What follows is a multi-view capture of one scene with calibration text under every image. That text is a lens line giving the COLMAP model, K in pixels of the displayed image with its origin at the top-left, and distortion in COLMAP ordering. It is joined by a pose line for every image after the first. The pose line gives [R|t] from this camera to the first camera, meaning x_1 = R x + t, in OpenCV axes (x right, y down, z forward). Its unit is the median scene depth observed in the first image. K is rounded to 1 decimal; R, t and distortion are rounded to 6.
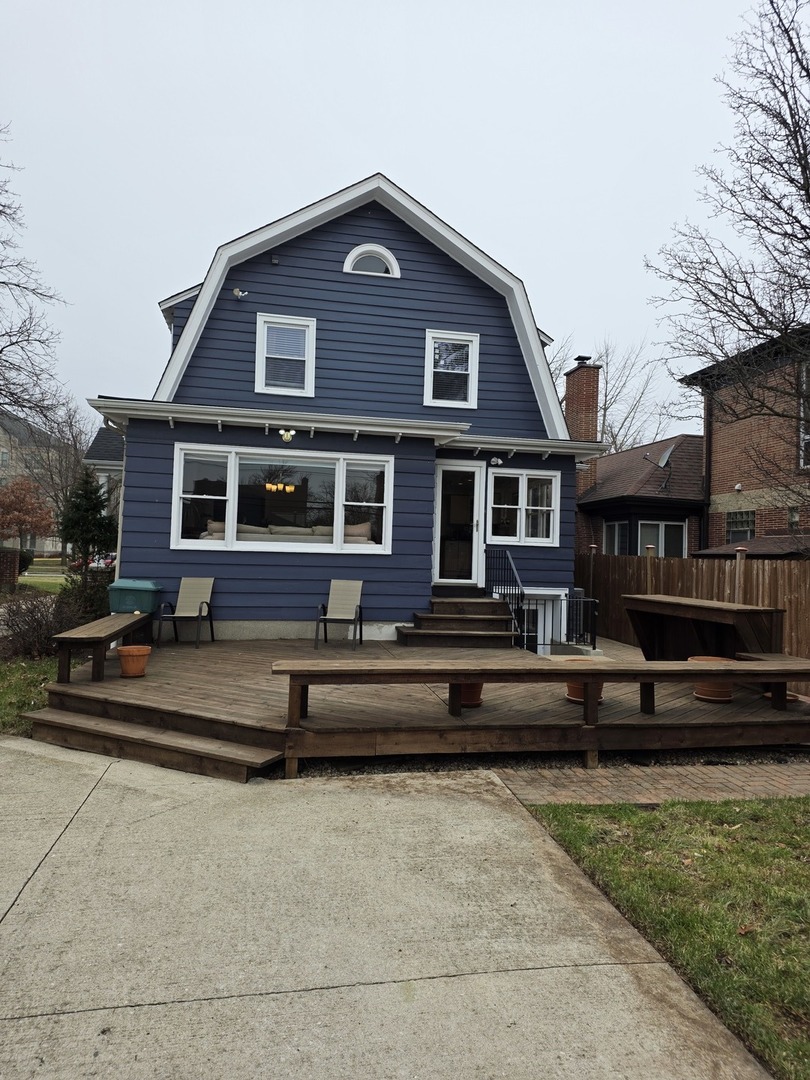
lens RADIAL K [[709.3, 0, 402.4], [0, 709.3, 527.2], [0, 0, 1]] dist [0.134476, -0.190344]
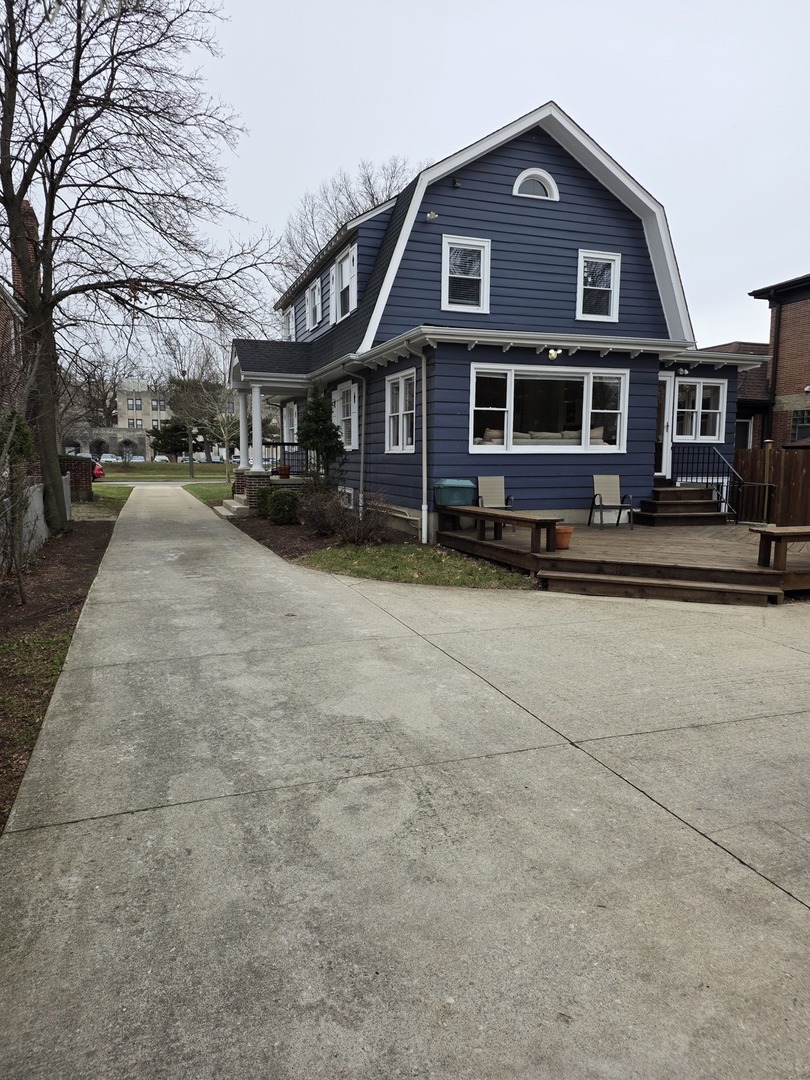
lens RADIAL K [[709.3, 0, 402.4], [0, 709.3, 527.2], [0, 0, 1]] dist [0.134476, -0.190344]
pose [[0.988651, -0.041233, 0.144460, -0.500626], [0.021136, 0.990209, 0.137983, -0.011778], [-0.148735, -0.133364, 0.979843, -0.139750]]
